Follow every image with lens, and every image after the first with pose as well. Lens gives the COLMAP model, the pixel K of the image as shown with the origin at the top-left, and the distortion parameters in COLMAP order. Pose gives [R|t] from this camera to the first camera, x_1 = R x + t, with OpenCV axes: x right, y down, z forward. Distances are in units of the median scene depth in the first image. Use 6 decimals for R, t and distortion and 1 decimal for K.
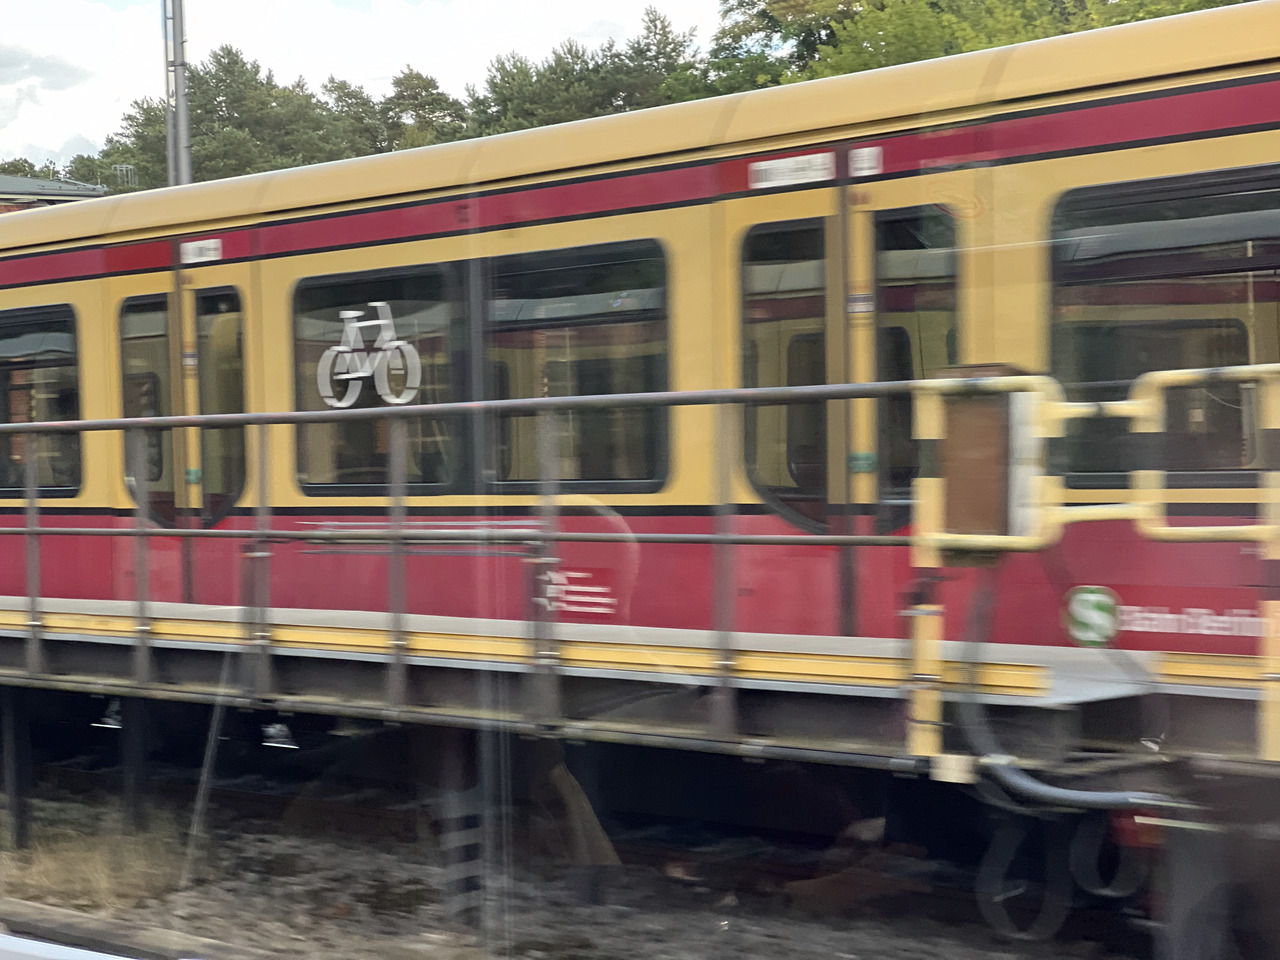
lens RADIAL K [[2978.5, 0, 640.0], [0, 2978.5, 480.0], [0, 0, 1]] dist [-0.044626, 4.889118]
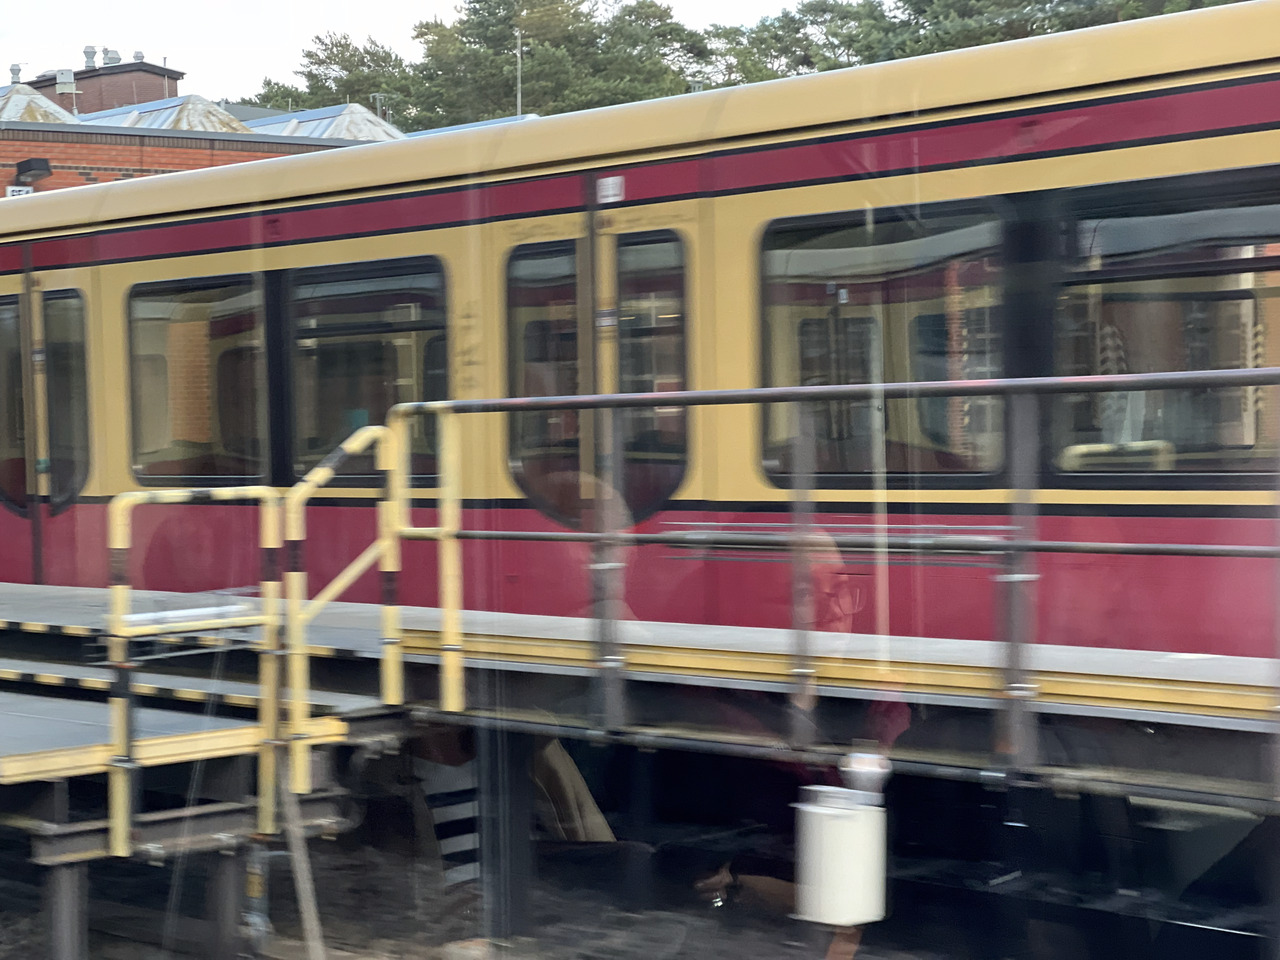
lens RADIAL K [[2829.7, 0, 640.0], [0, 2829.7, 480.0], [0, 0, 1]] dist [0.469139, -2.594504]
pose [[0.998365, 0.007039, 0.056717, -0.176255], [-0.007099, 0.999974, 0.000854, 0.001911], [-0.056710, -0.001255, 0.998390, 0.217276]]
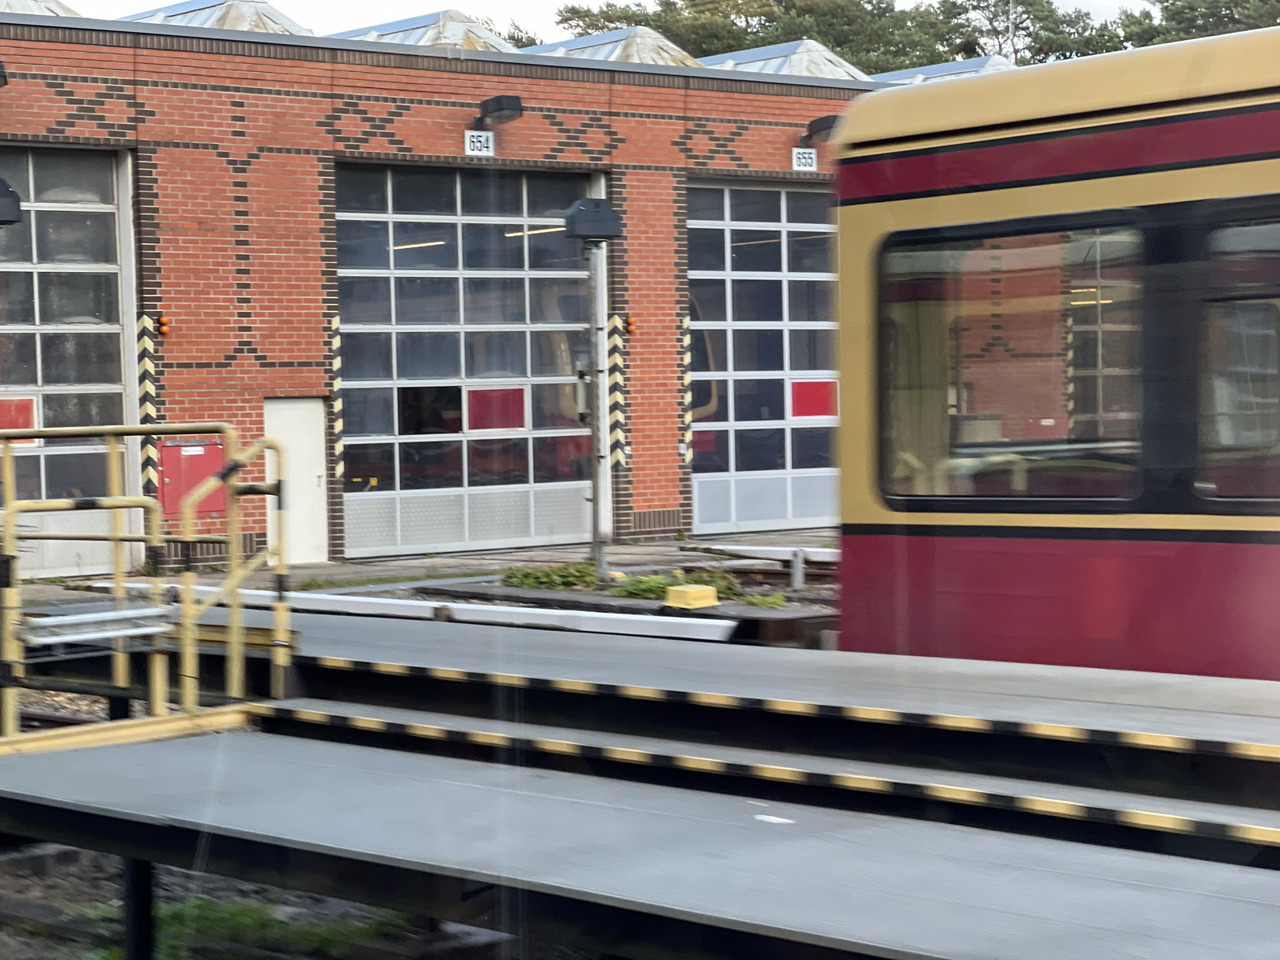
lens RADIAL K [[2838.0, 0, 640.0], [0, 2838.0, 480.0], [0, 0, 1]] dist [-0.033391, 5.655019]
pose [[0.998274, 0.011475, 0.057591, -0.195148], [-0.011323, 0.999932, -0.002960, 0.001932], [-0.057621, 0.002303, 0.998336, 0.242552]]
